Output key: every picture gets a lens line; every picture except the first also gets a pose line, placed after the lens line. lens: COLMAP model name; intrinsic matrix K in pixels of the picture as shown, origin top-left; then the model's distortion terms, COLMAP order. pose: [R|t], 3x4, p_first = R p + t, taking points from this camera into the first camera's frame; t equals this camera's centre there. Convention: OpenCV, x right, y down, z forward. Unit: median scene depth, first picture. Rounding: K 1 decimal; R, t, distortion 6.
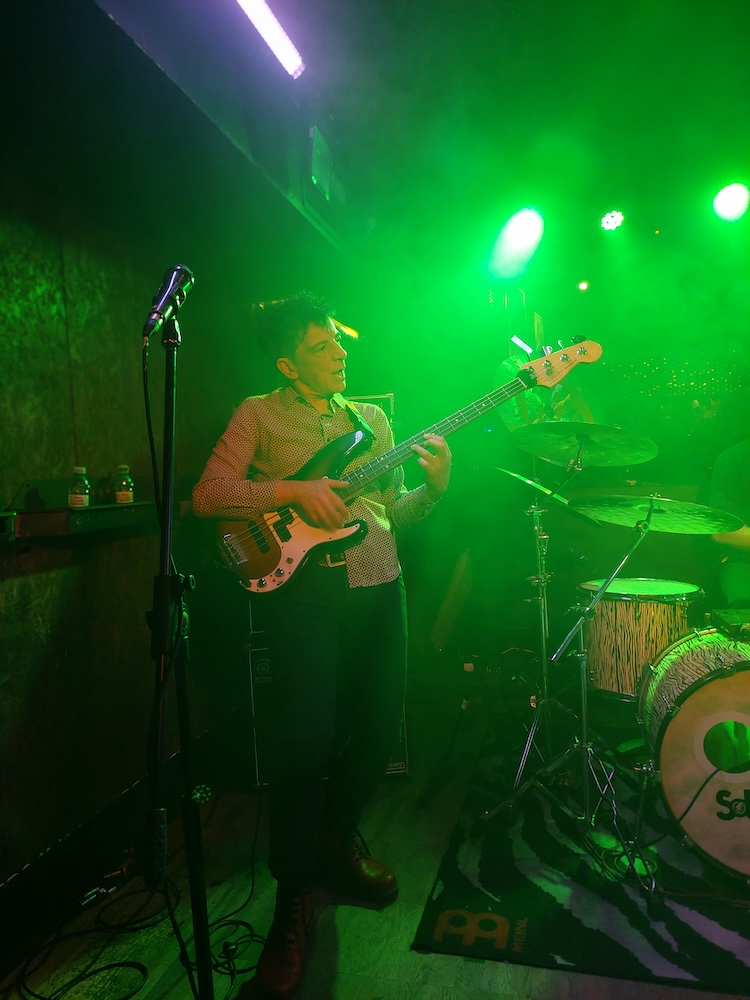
lens RADIAL K [[717.2, 0, 351.1], [0, 717.2, 504.2], [0, 0, 1]] dist [0.049944, -0.052801]
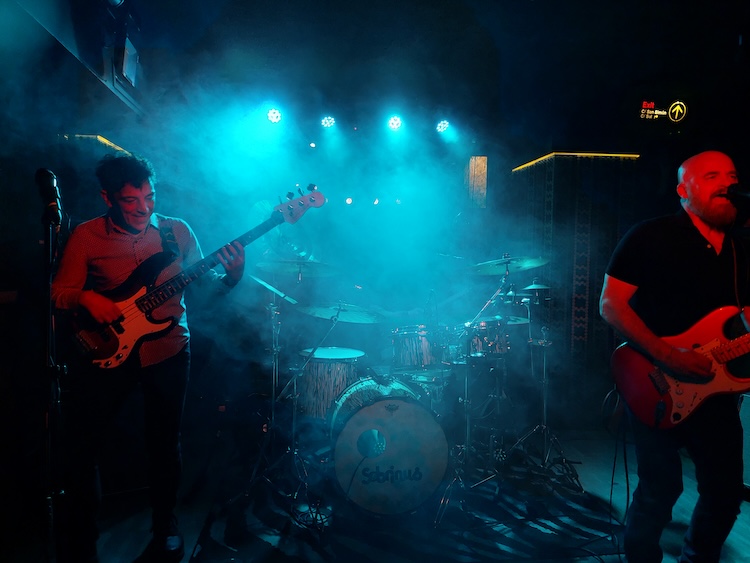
lens RADIAL K [[537.9, 0, 381.9], [0, 537.9, 290.7], [0, 0, 1]] dist [0.049944, -0.052801]
pose [[0.899337, 0.047606, 0.434656, -0.051748], [-0.052744, 0.998608, -0.000242, -0.042822], [-0.434063, -0.022708, 0.900596, -0.193136]]
